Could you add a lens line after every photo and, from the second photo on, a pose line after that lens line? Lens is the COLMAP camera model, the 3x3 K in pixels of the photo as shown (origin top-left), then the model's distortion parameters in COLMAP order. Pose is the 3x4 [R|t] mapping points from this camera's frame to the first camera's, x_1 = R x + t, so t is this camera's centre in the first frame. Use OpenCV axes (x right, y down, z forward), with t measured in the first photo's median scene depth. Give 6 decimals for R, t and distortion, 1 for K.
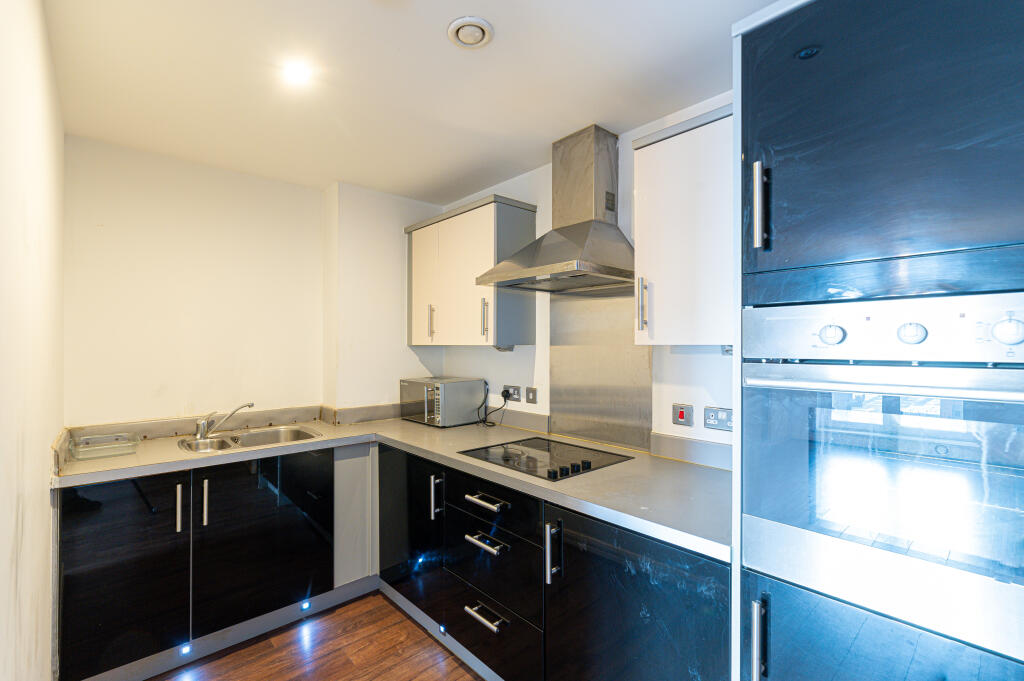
lens RADIAL K [[460.5, 0, 509.8], [0, 460.5, 337.4], [0, 0, 1]] dist [0.012468, -0.000054]
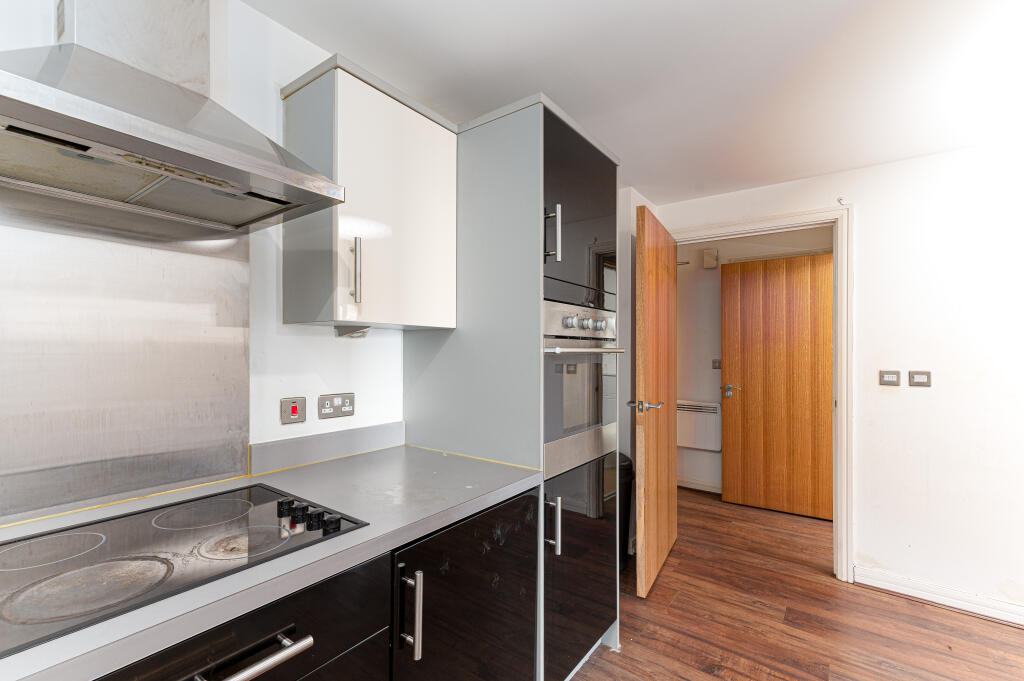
lens RADIAL K [[460.5, 0, 509.8], [0, 460.5, 337.4], [0, 0, 1]] dist [0.012468, -0.000054]
pose [[-0.192534, 0.019115, 0.981104, -0.514073], [-0.021344, 0.999492, -0.023662, 0.053115], [-0.981058, -0.025497, -0.192028, 0.819836]]
